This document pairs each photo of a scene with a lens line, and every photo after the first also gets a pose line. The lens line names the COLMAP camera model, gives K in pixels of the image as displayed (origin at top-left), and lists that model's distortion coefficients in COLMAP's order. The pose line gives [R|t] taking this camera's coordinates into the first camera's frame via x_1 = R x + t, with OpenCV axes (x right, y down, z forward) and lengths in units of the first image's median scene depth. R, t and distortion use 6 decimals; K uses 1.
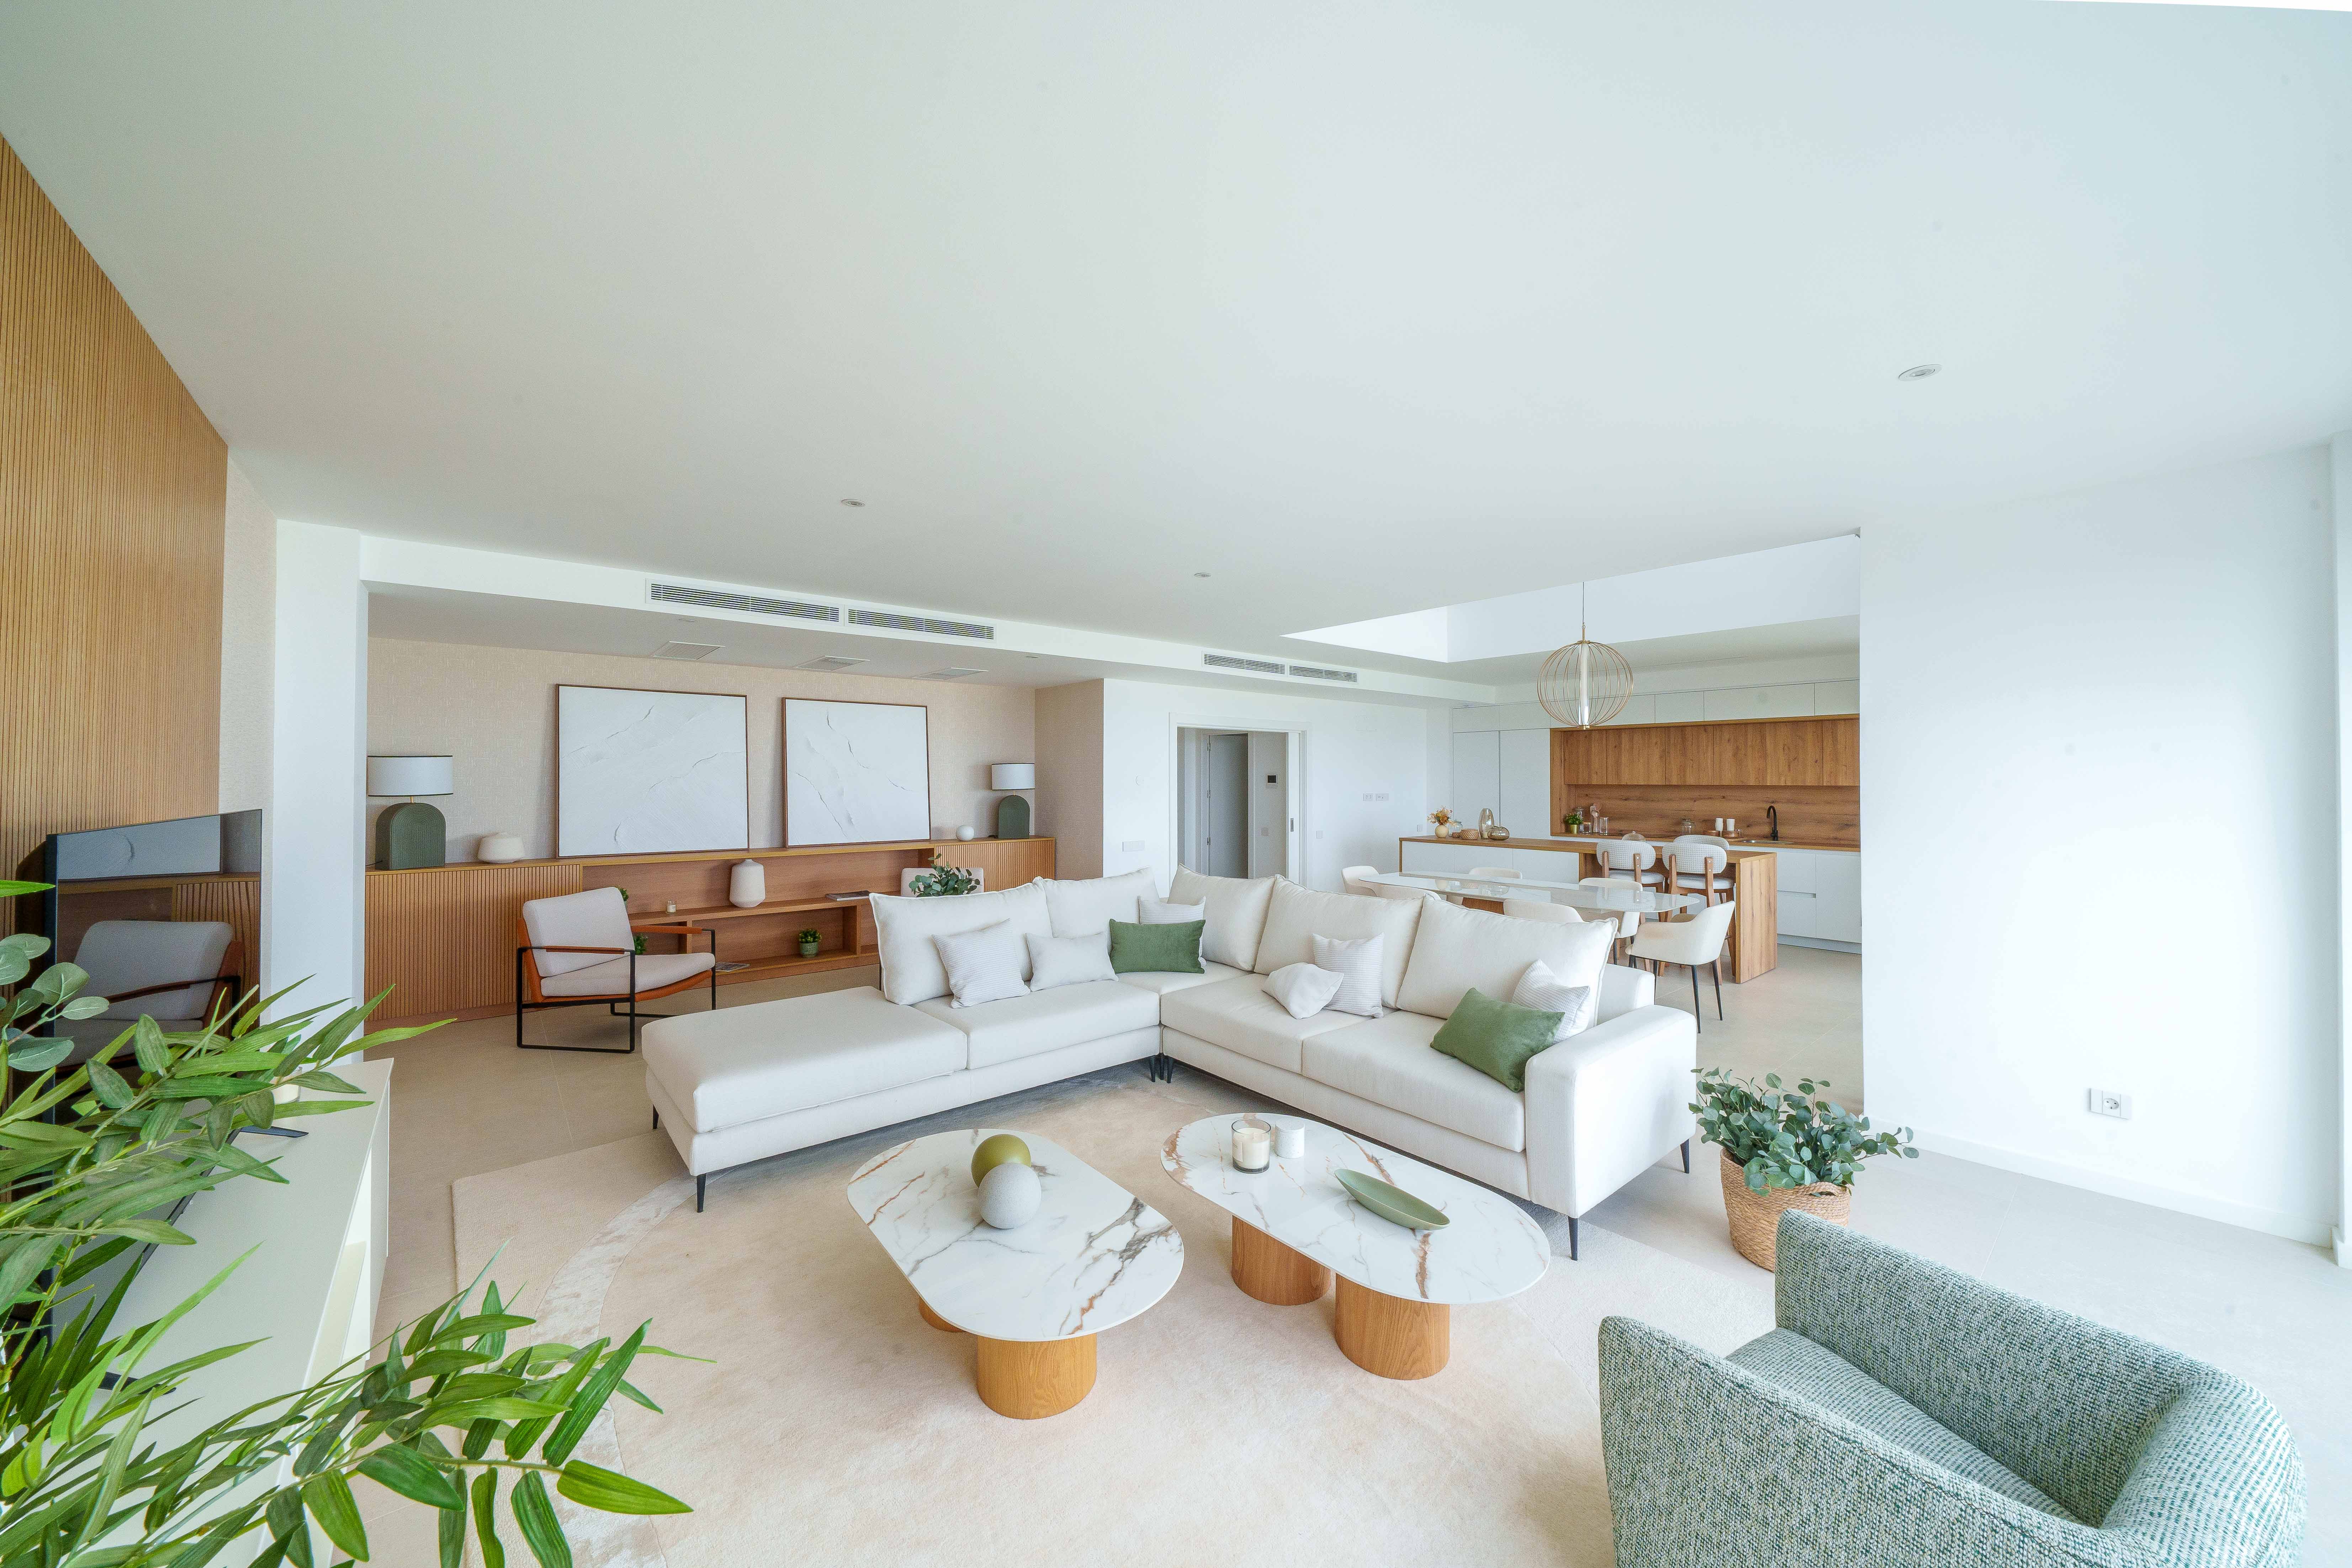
lens RADIAL K [[790.8, 0, 1183.2], [0, 790.8, 774.2], [0, 0, 1]] dist [-0.001628, 0.000030]
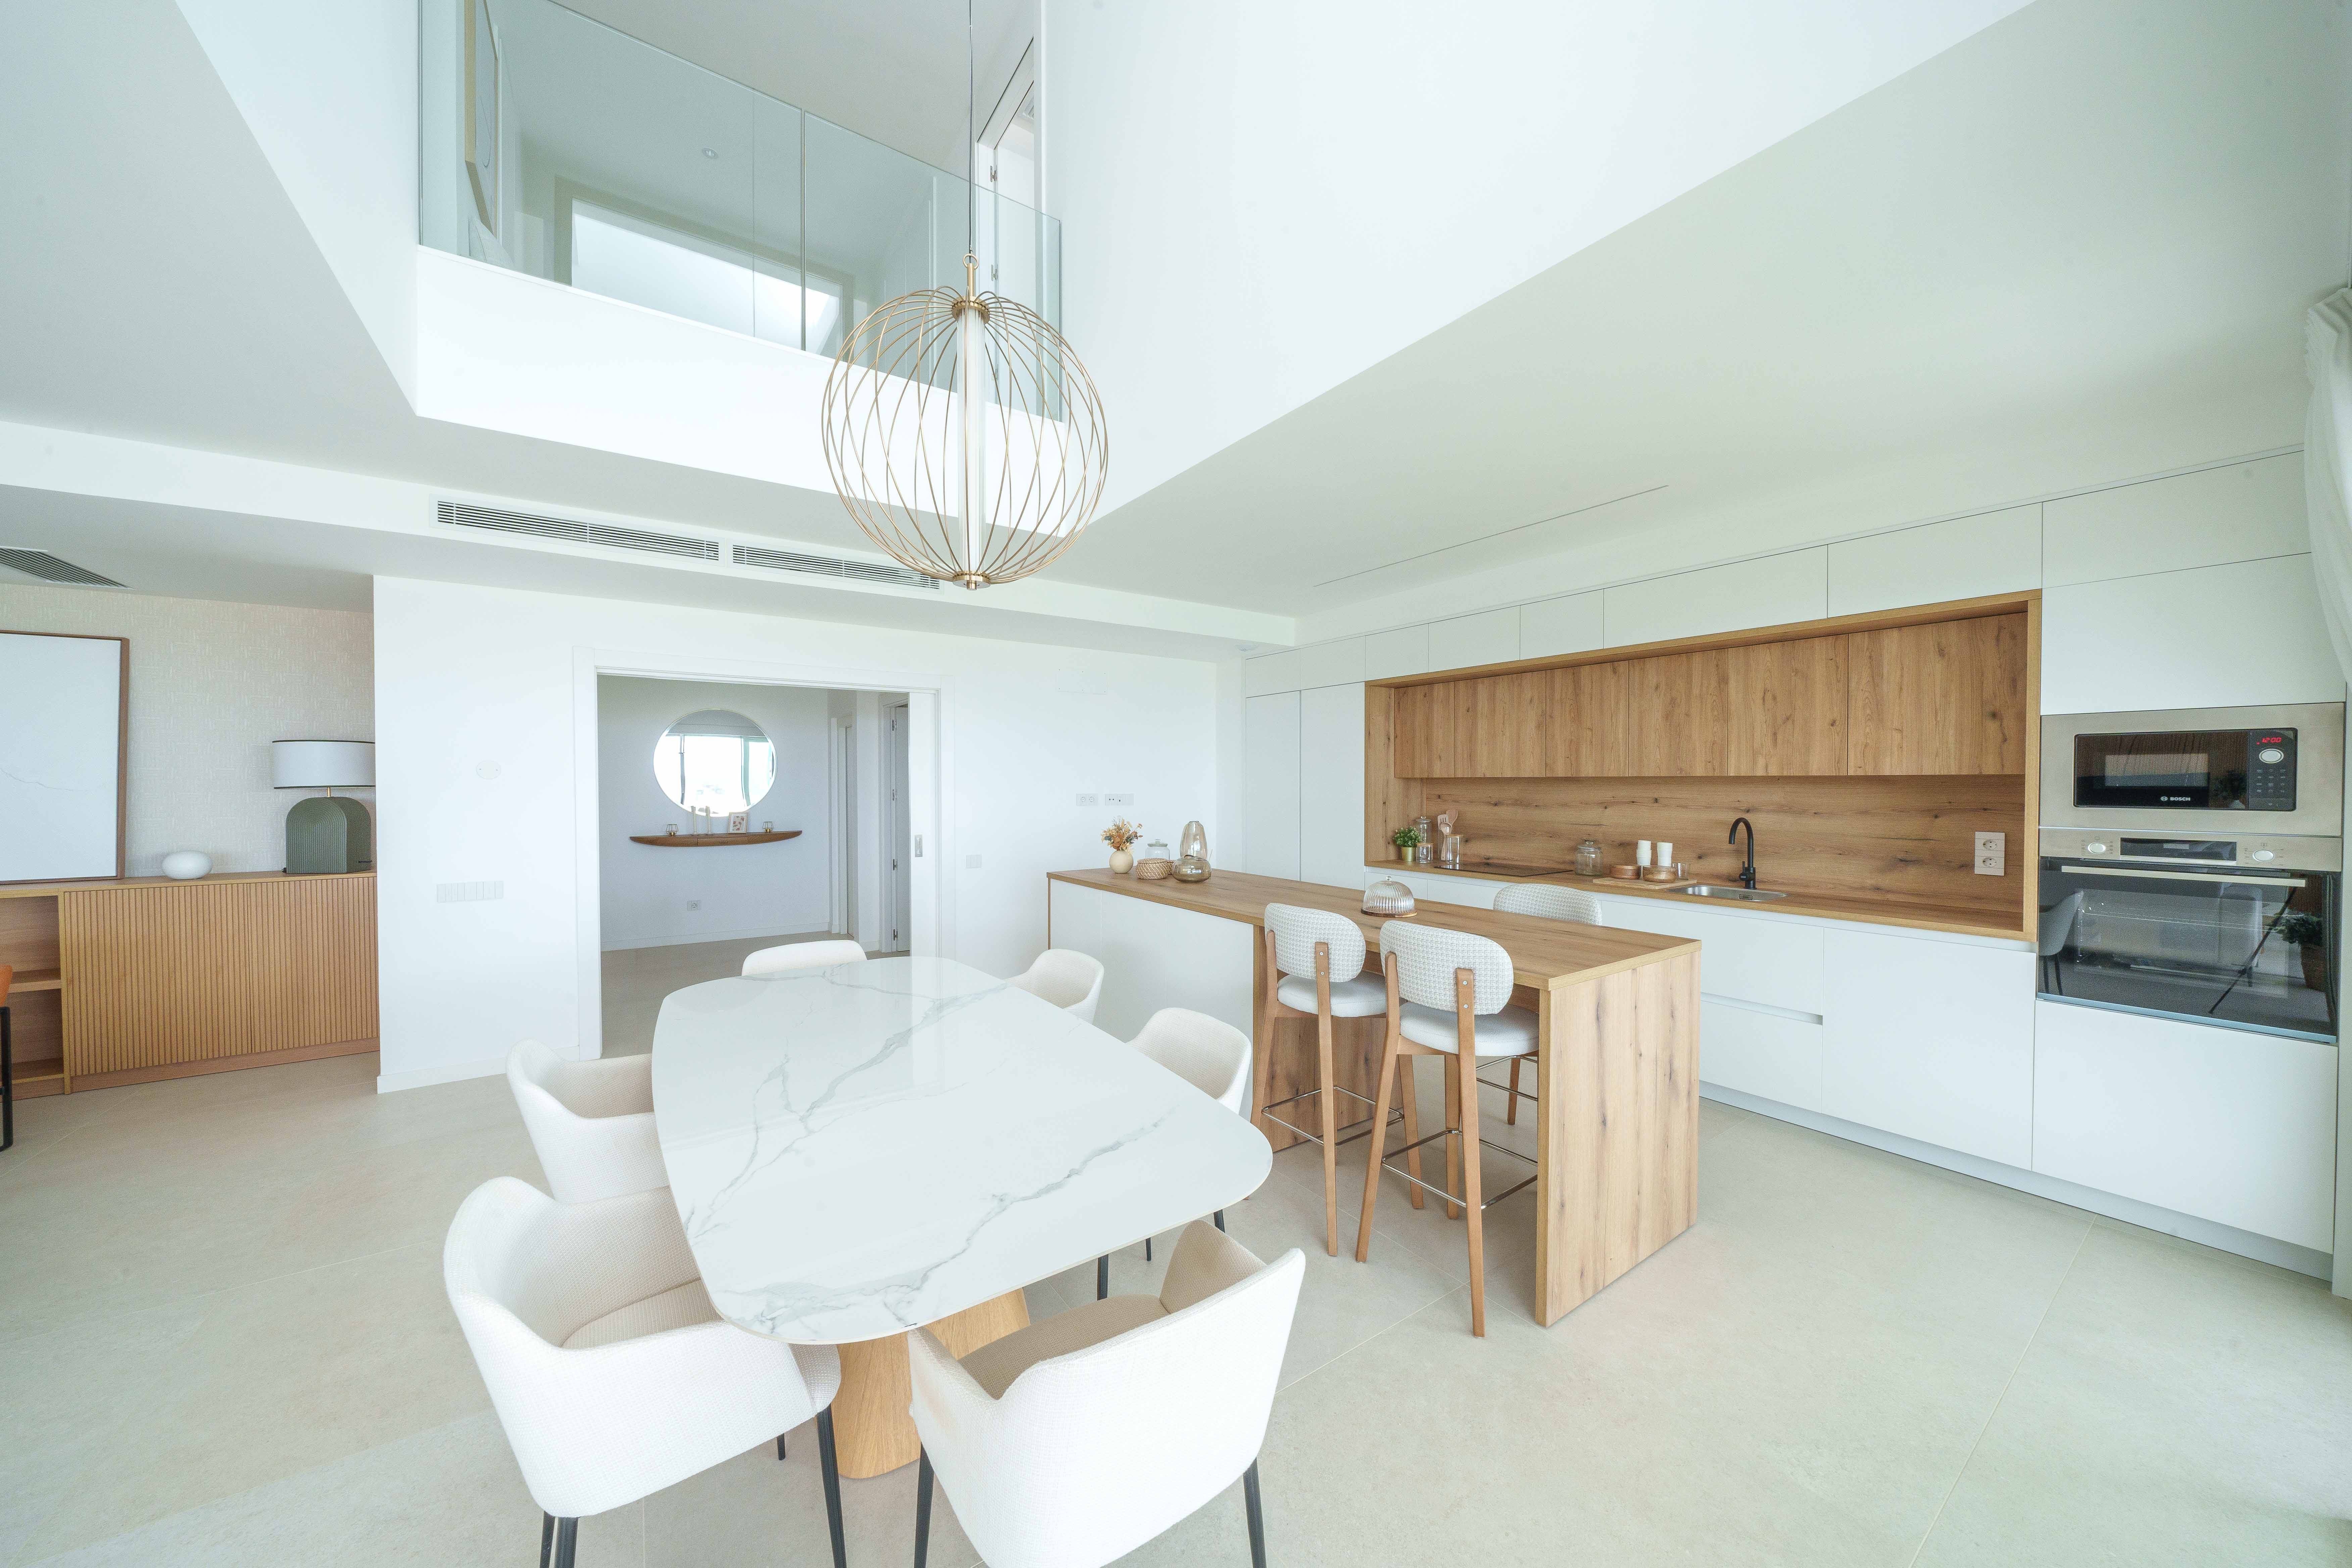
lens RADIAL K [[790.8, 0, 1161.2], [0, 790.8, 788.3], [0, 0, 1]] dist [-0.001628, 0.000030]
pose [[0.996298, -0.001888, -0.085951, 0.403557], [0.003398, 0.999842, 0.017426, 0.011146], [0.085904, -0.017653, 0.996147, 0.454633]]
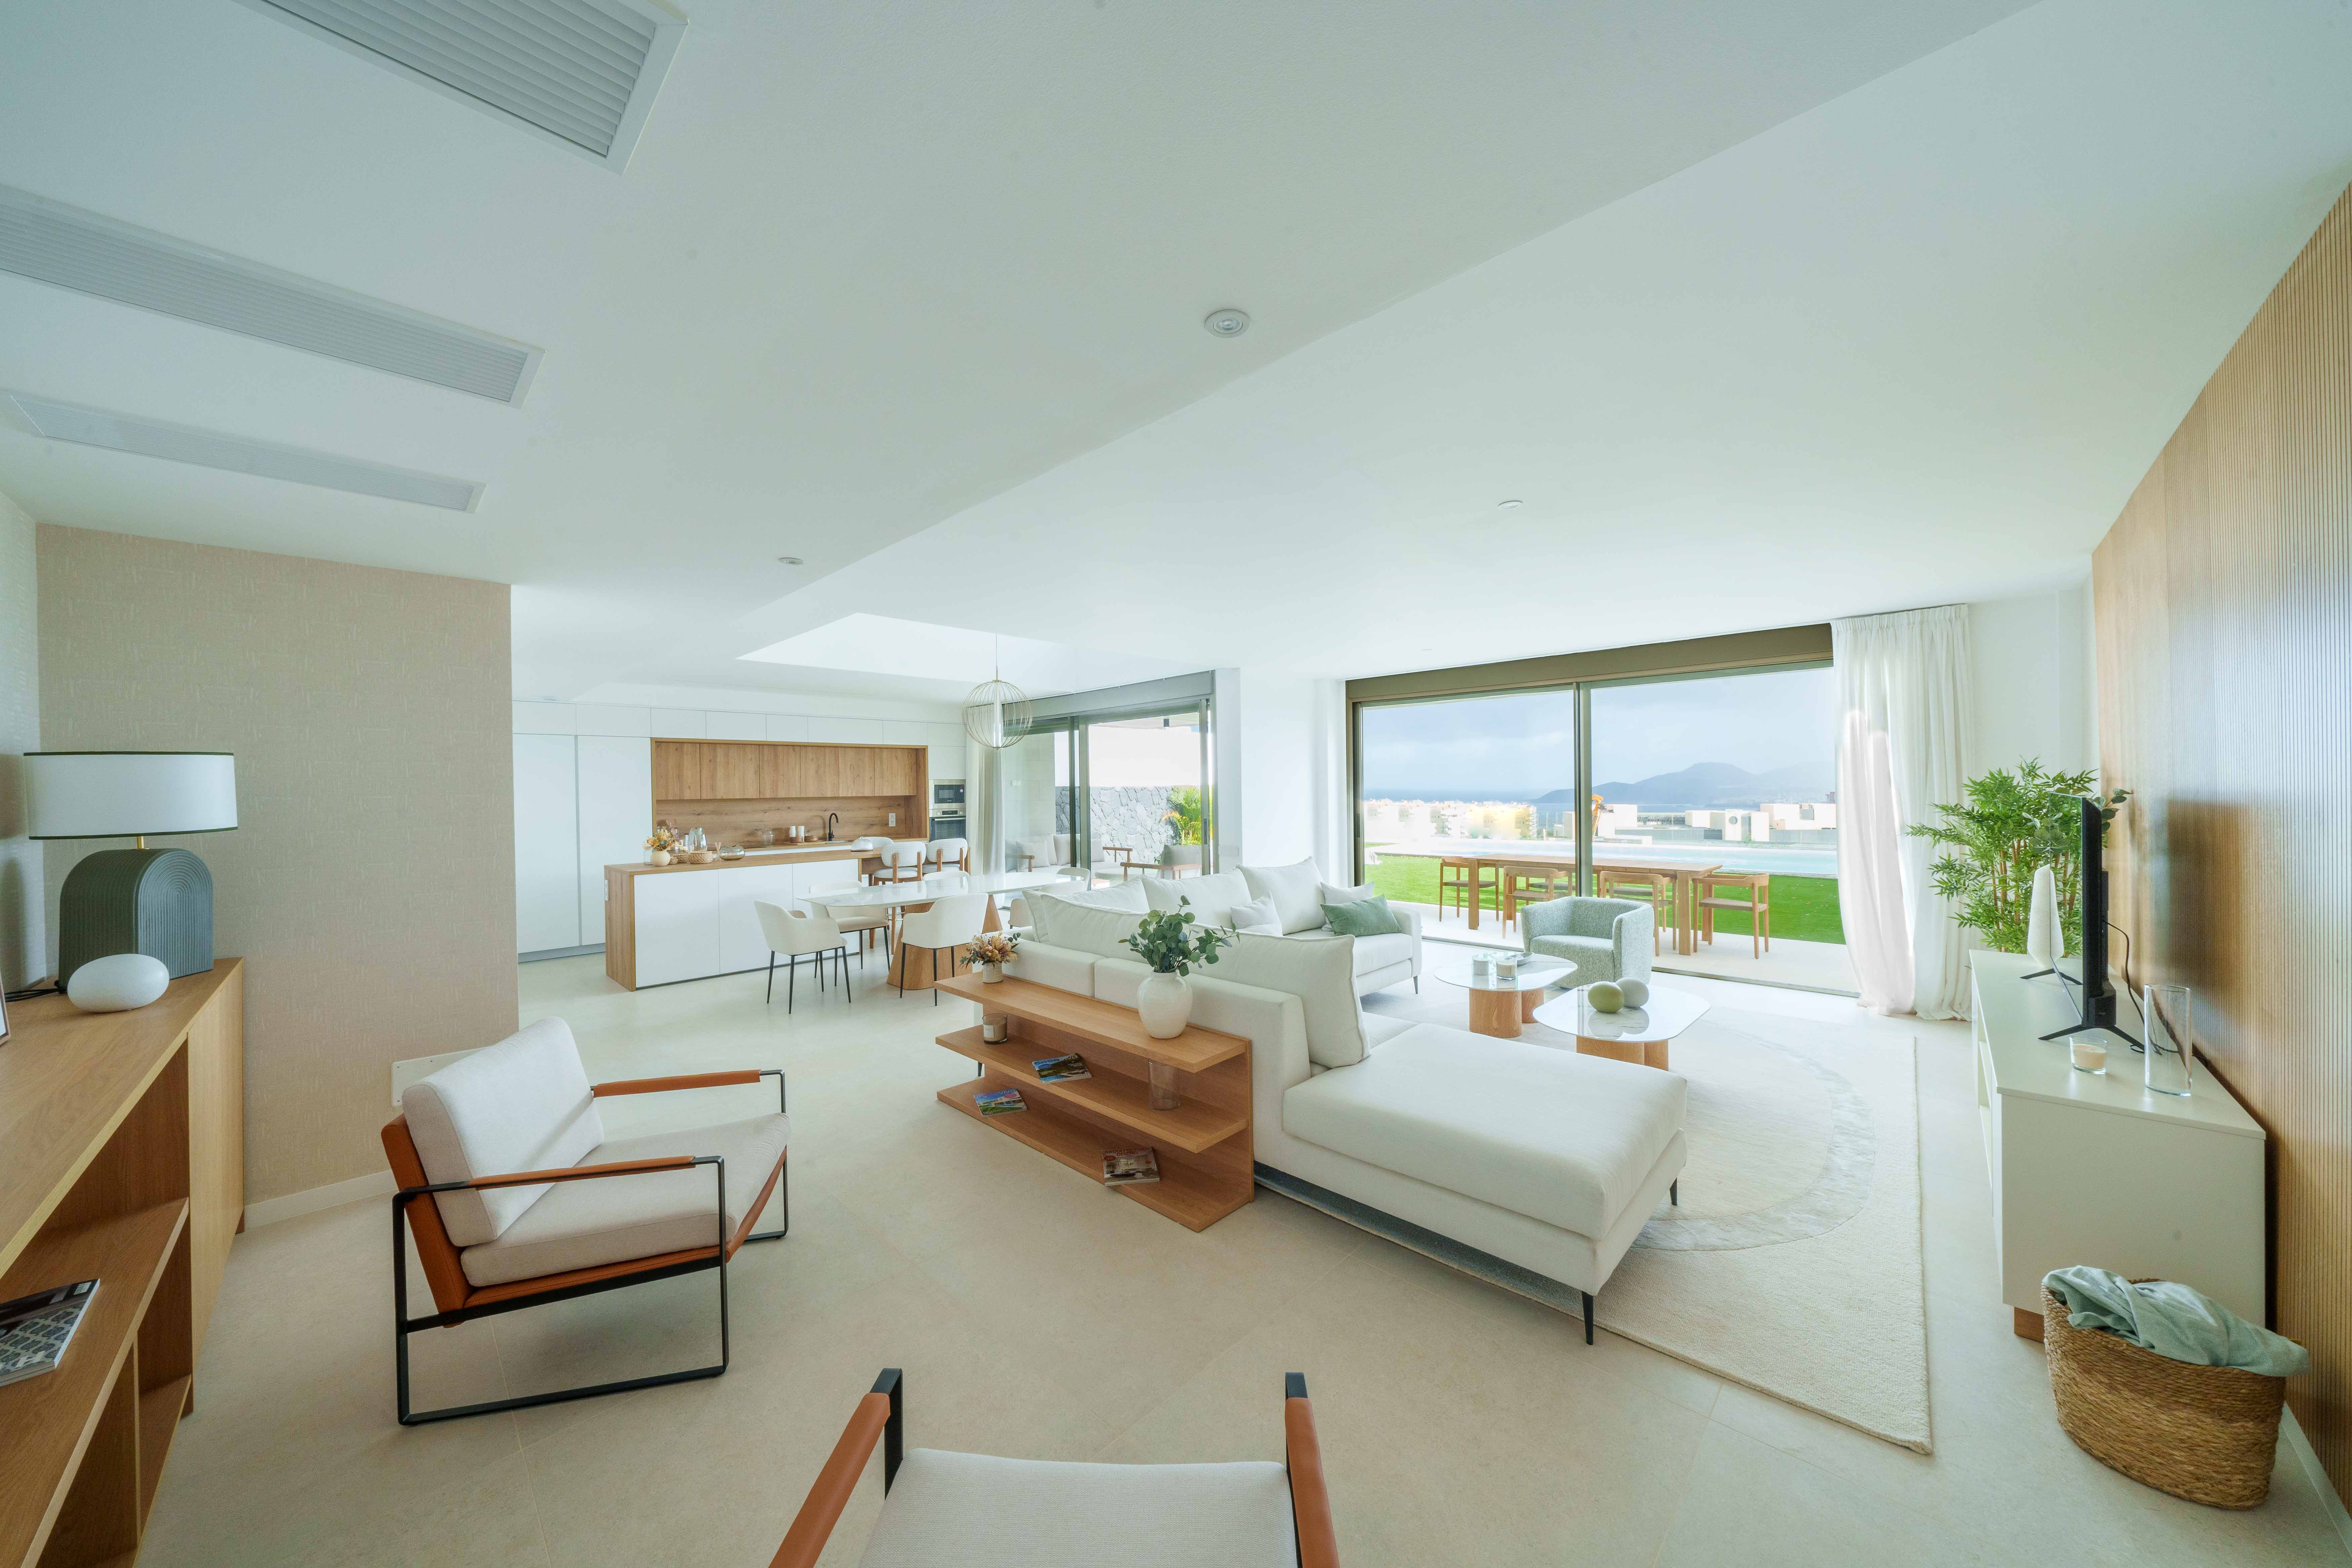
lens RADIAL K [[790.8, 0, 1166.5], [0, 790.8, 787.0], [0, 0, 1]] dist [-0.001628, 0.000030]
pose [[-0.109230, 0.003644, 0.994010, -0.528372], [0.005769, 0.999979, -0.003032, 0.004923], [-0.994000, 0.005403, -0.109249, 0.574396]]
